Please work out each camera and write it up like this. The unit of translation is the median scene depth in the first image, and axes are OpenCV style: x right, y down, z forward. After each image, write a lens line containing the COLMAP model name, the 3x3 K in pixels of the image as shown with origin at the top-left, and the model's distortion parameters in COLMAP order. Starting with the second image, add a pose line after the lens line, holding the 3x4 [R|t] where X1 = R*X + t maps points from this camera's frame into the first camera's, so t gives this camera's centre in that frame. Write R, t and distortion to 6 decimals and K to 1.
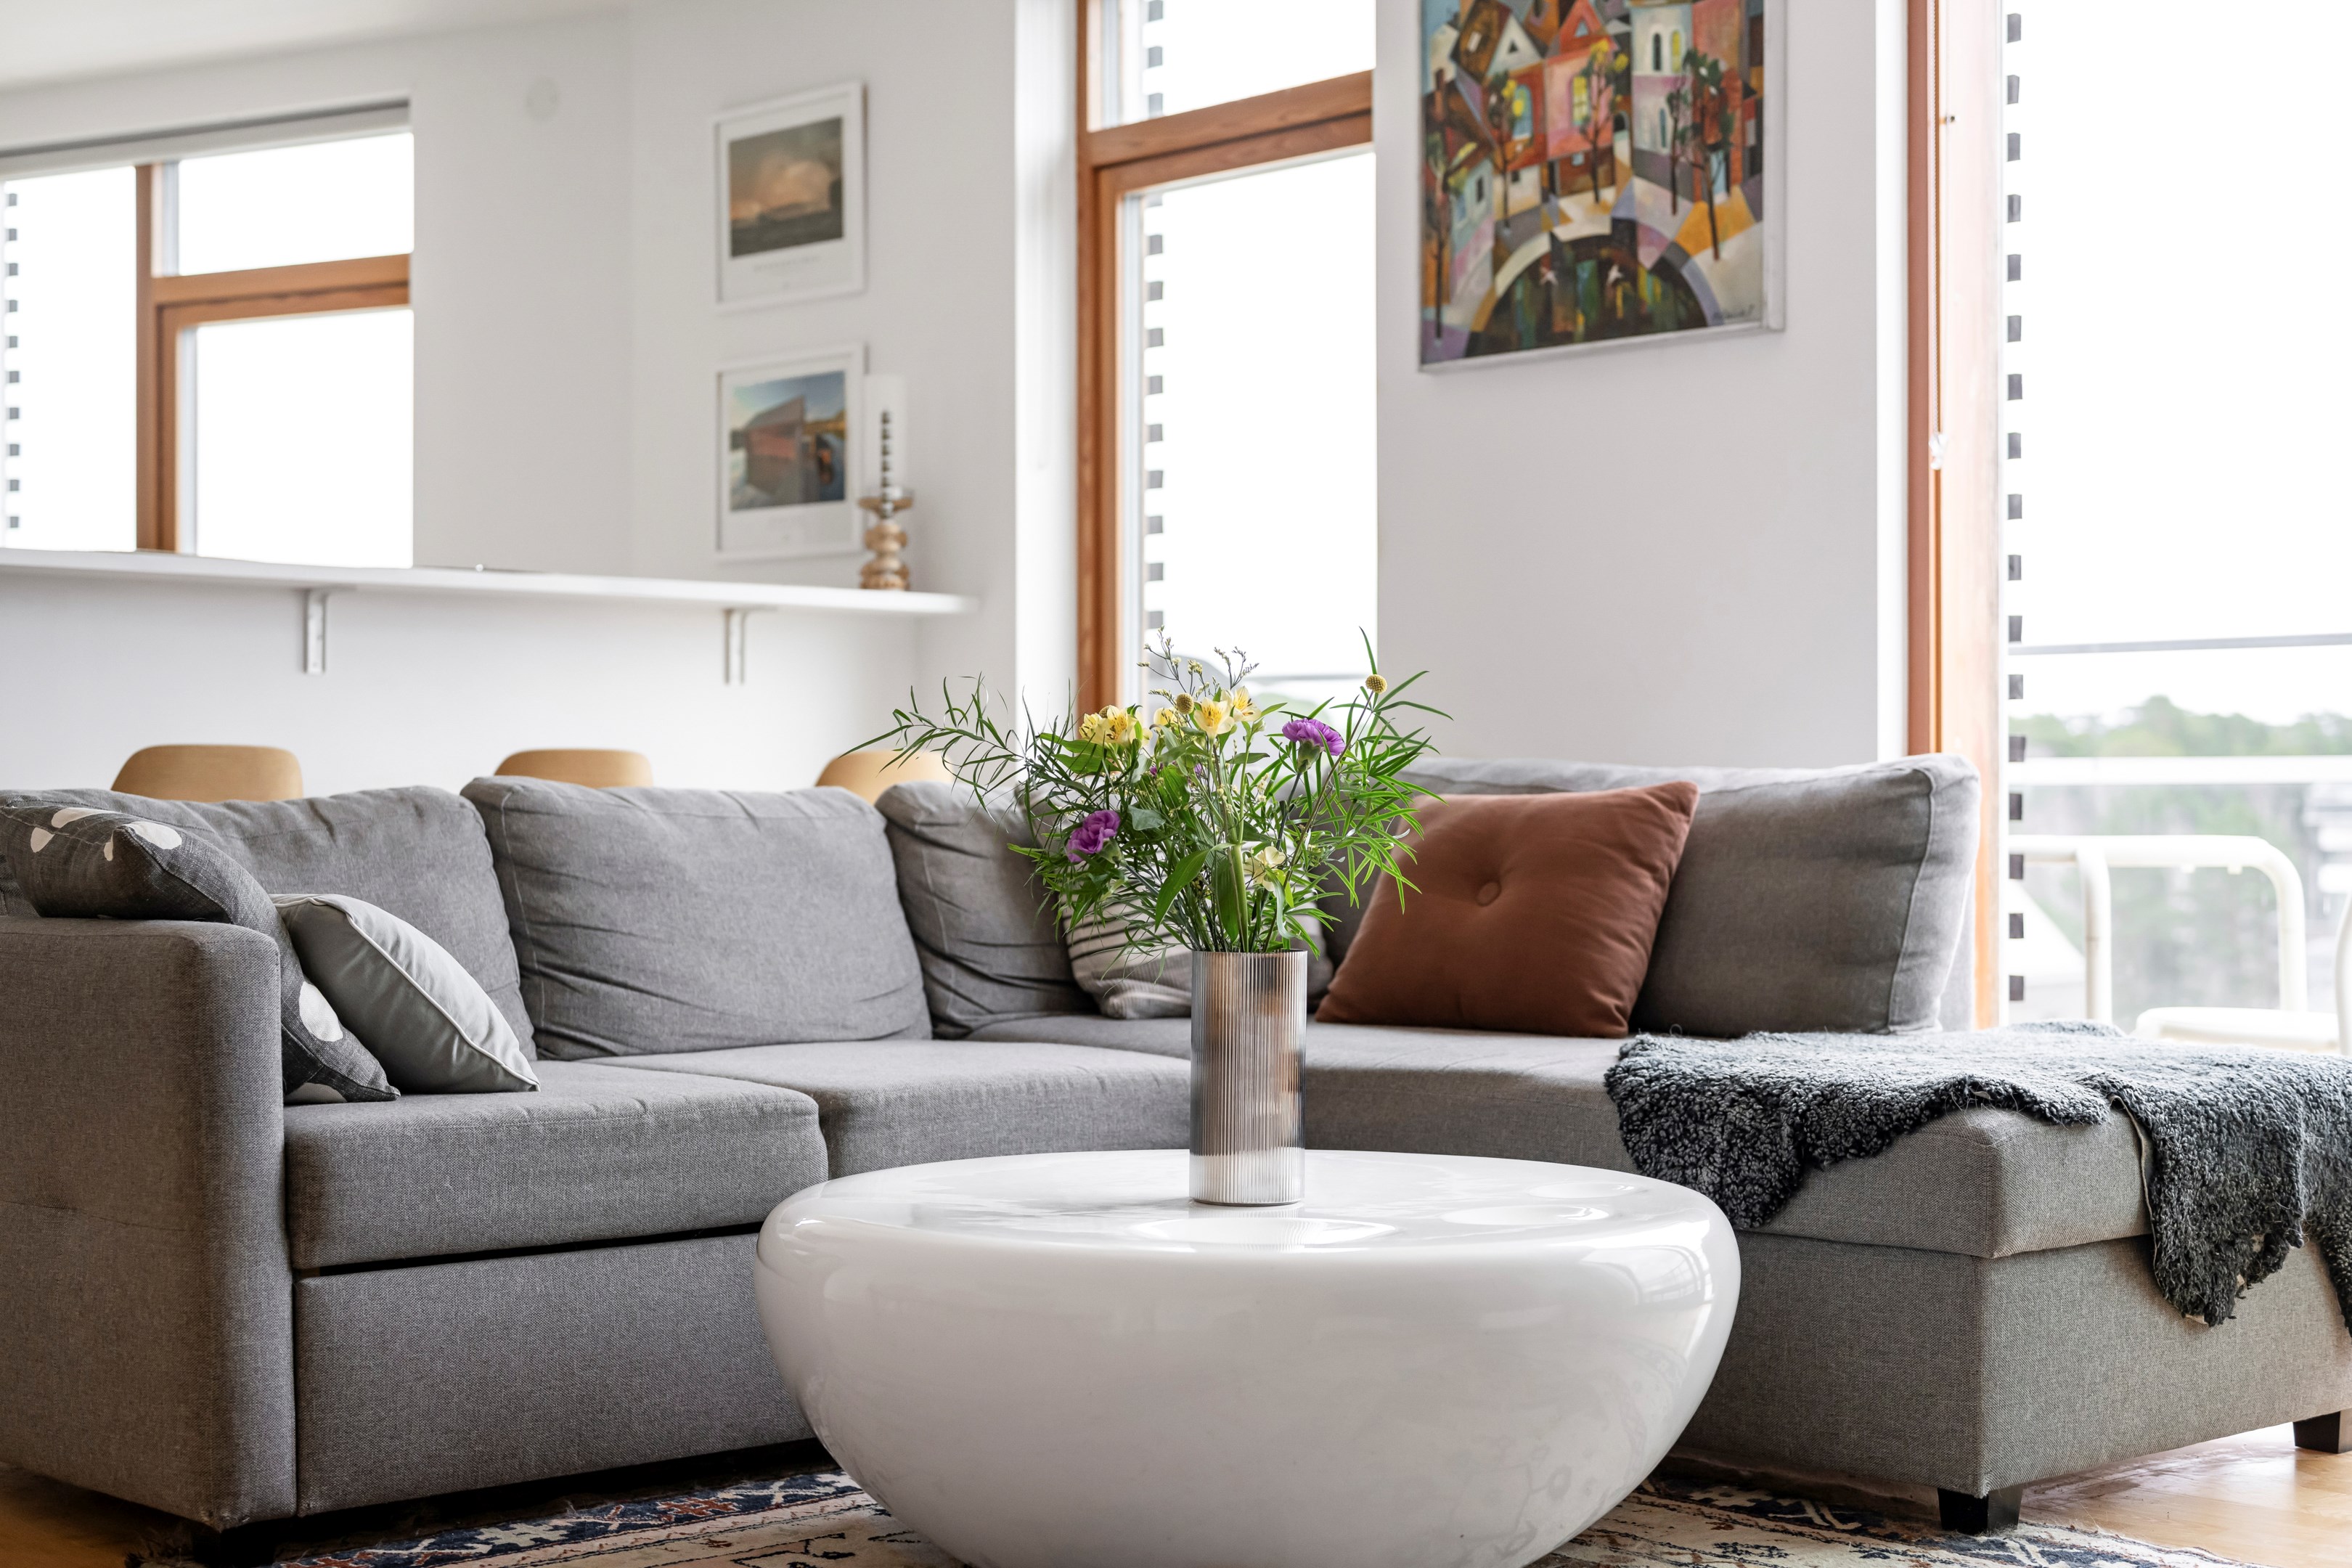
lens RADIAL K [[3416.1, 0, 1180.2], [0, 3416.1, 785.6], [0, 0, 1]] dist [-0.012782, 0.000000]
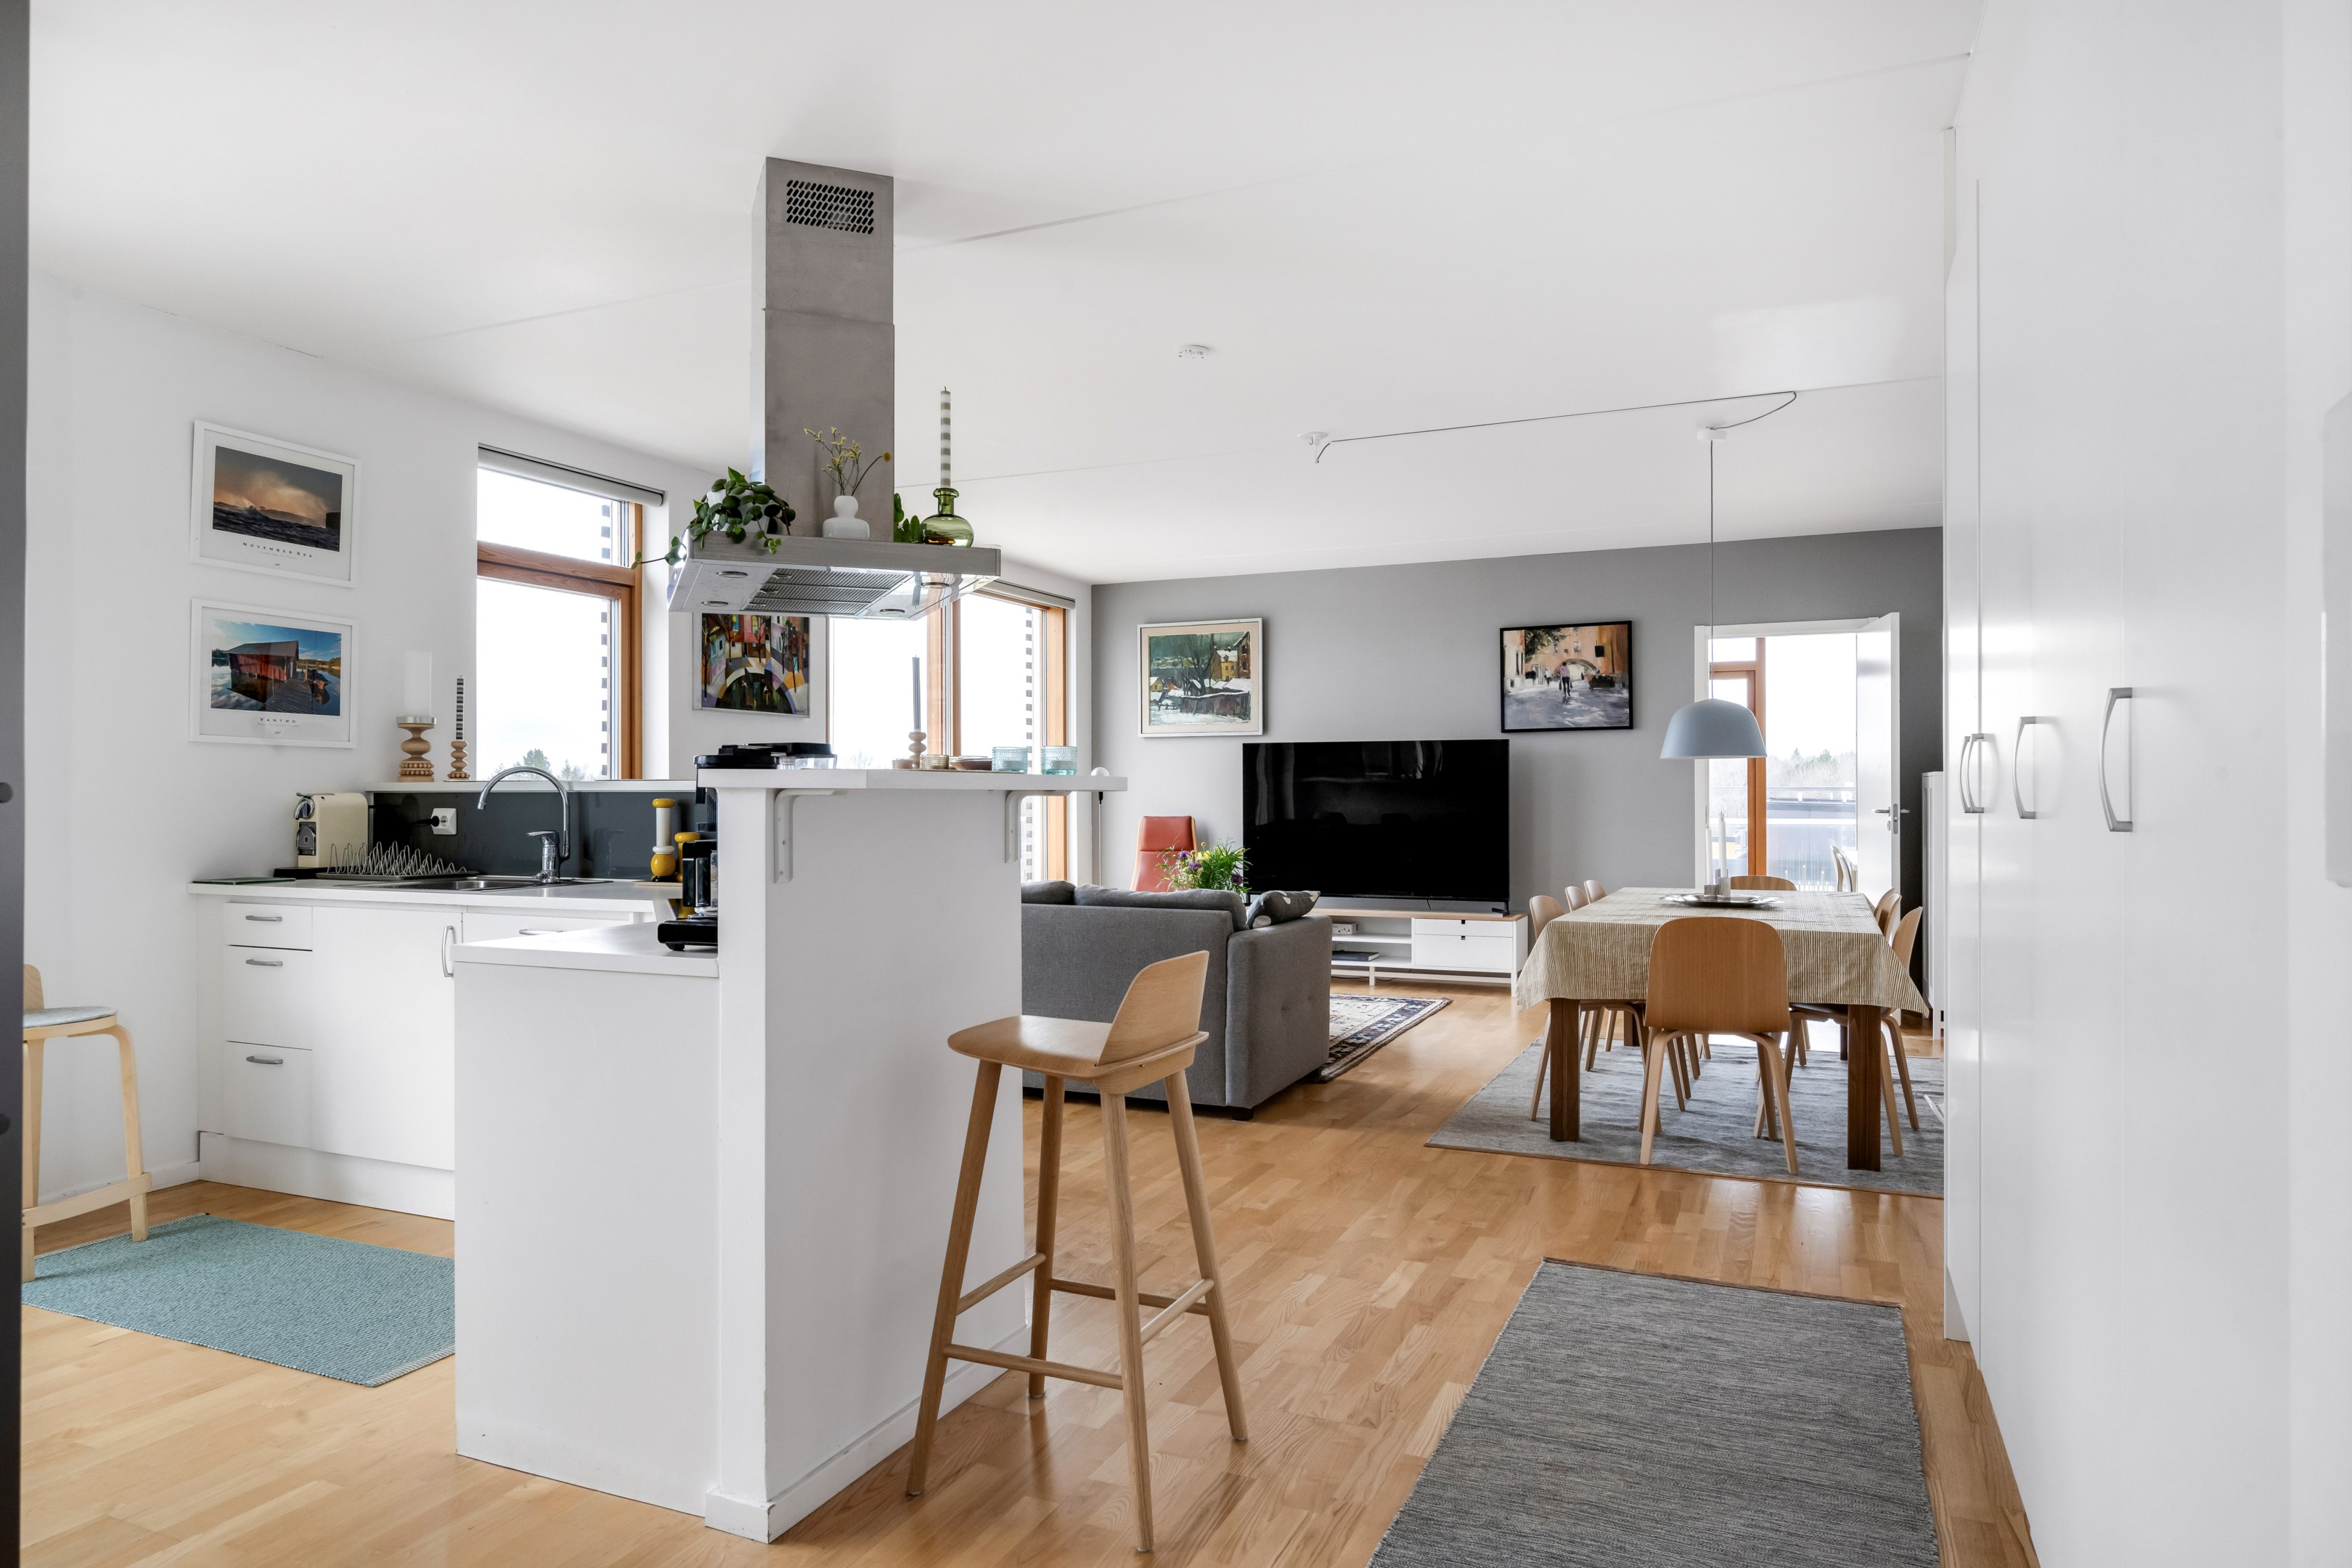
lens RADIAL K [[1465.4, 0, 1185.3], [0, 1465.4, 787.1], [0, 0, 1]] dist [0.005171, -0.007132]
pose [[-0.408750, 0.003032, 0.912641, -1.189324], [-0.006735, 0.999957, -0.006339, -0.064262], [-0.912622, -0.008737, -0.408712, 1.228828]]
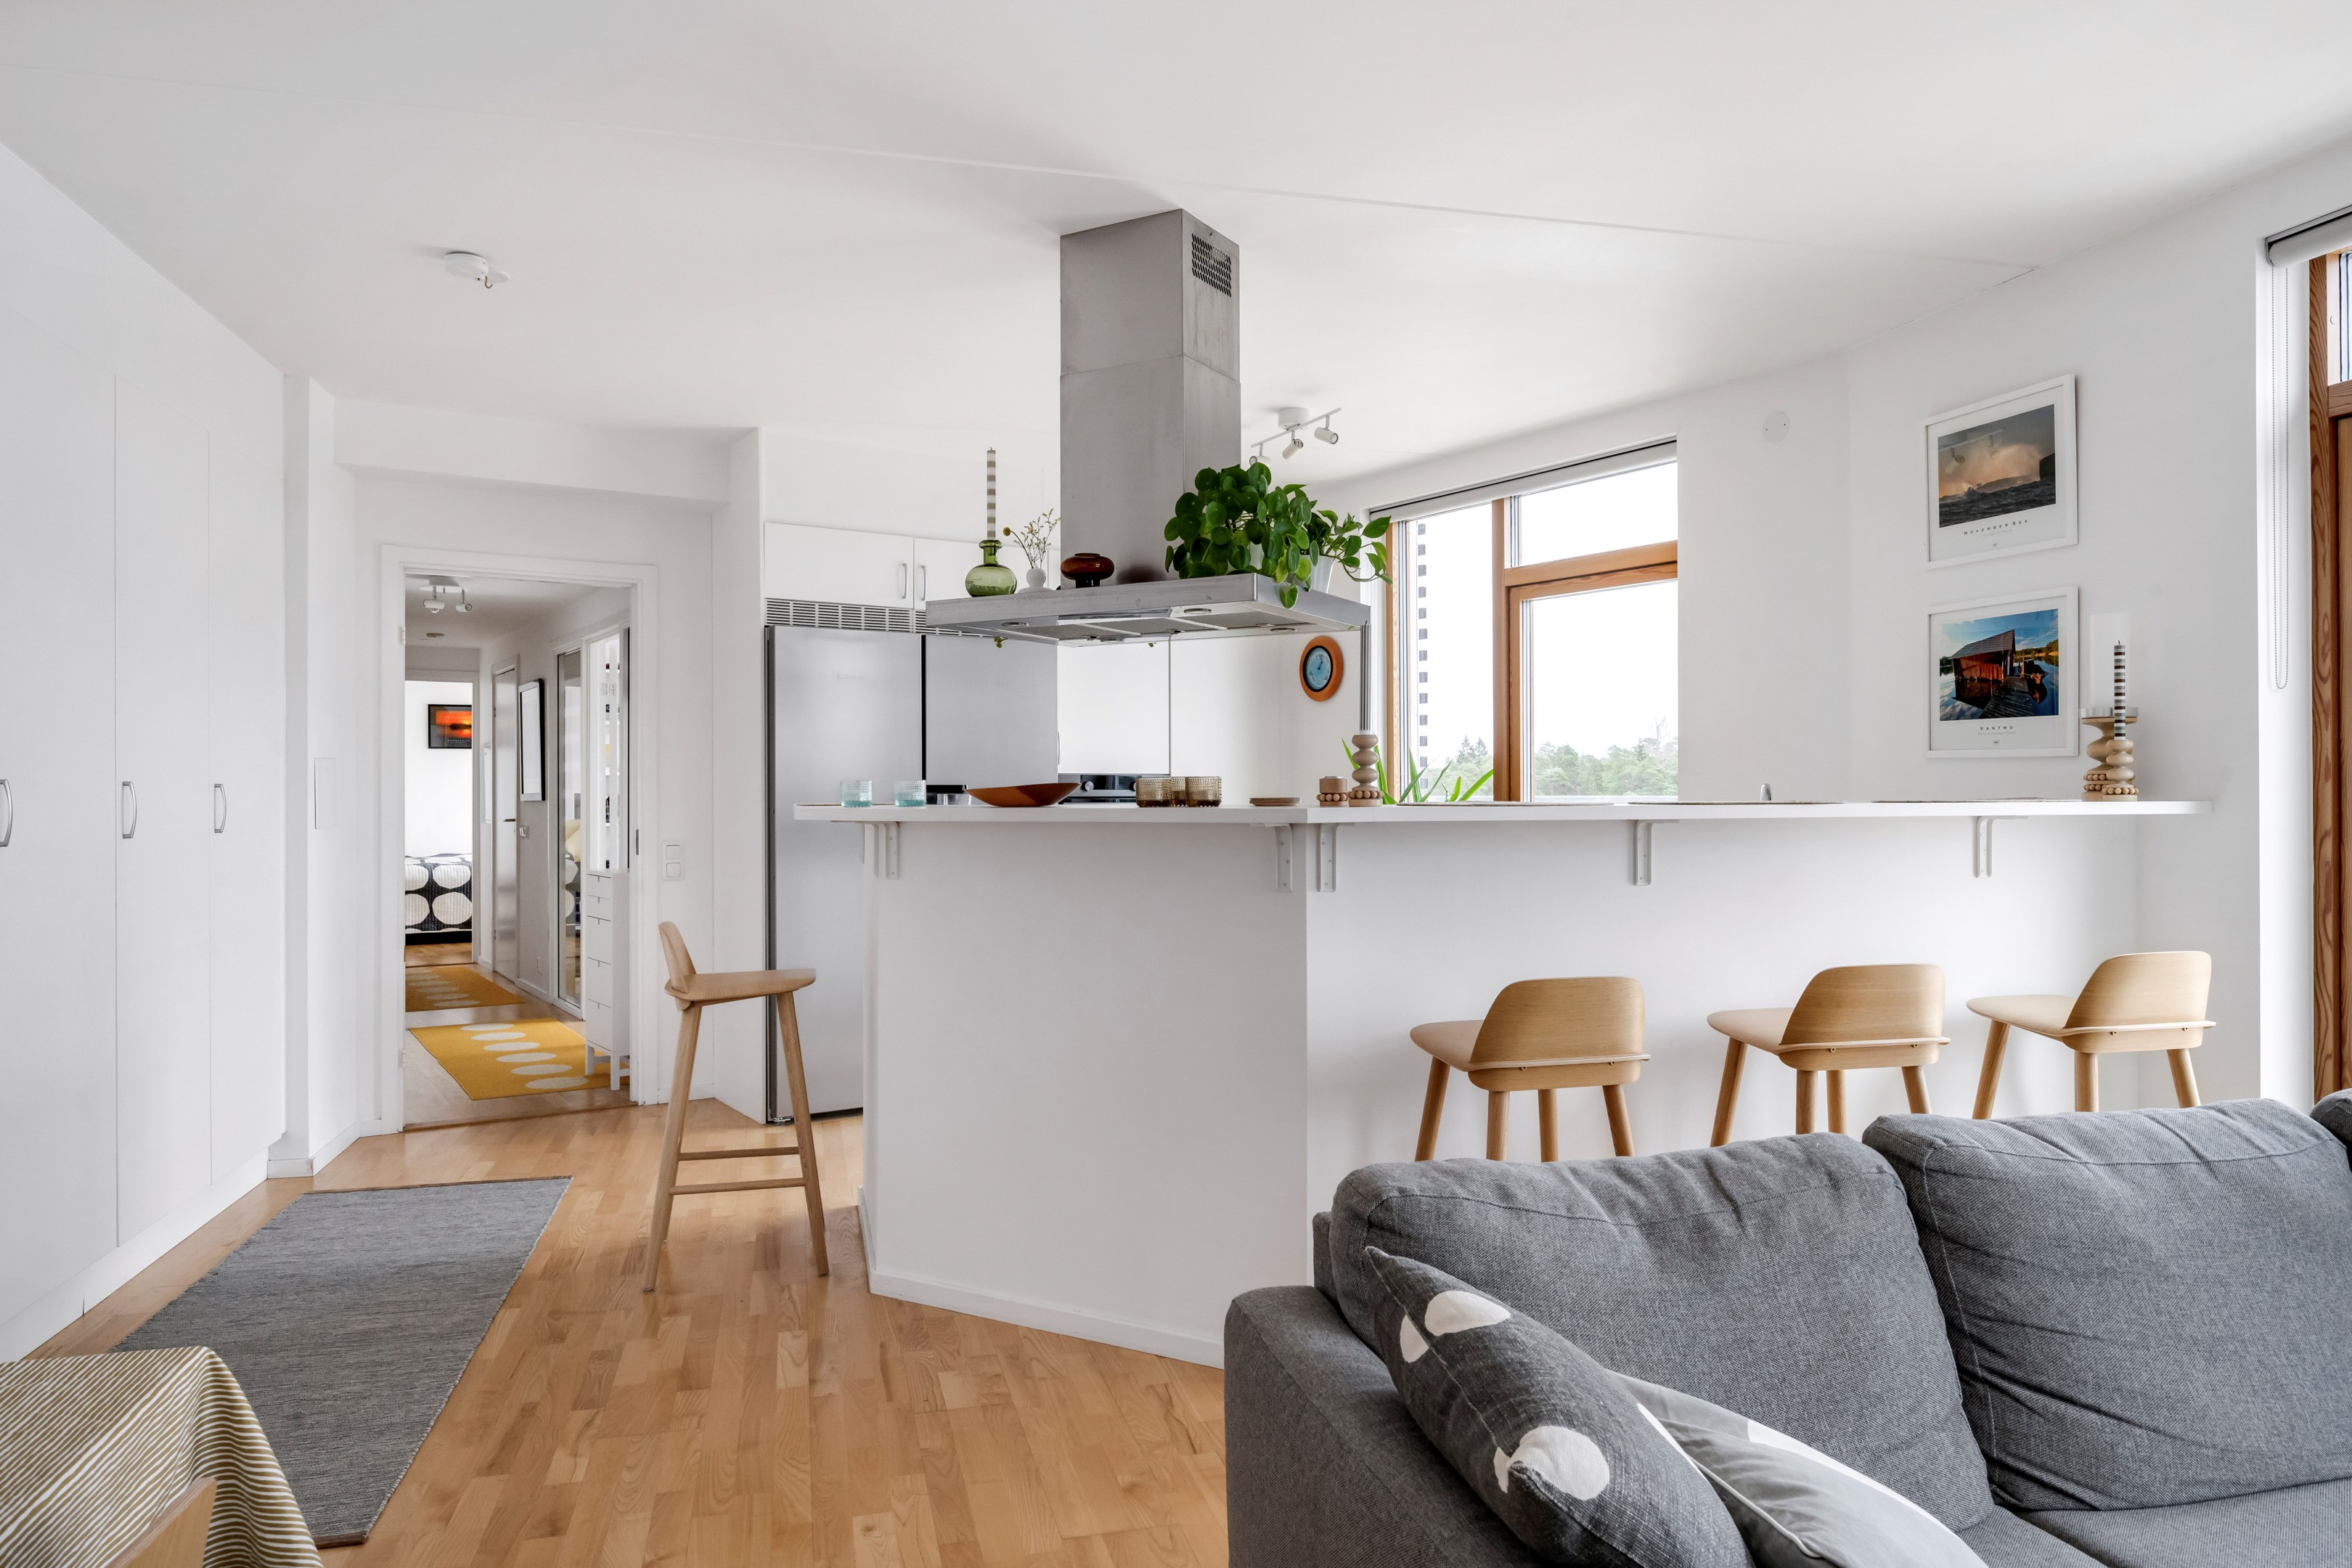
lens RADIAL K [[1504.5, 0, 1173.3], [0, 1504.5, 797.3], [0, 0, 1]] dist [0.002755, -0.007249]
pose [[0.876525, -0.001297, -0.481354, -0.155948], [0.007254, 0.999918, 0.010514, -0.081857], [0.481301, -0.012708, 0.876463, 0.486429]]
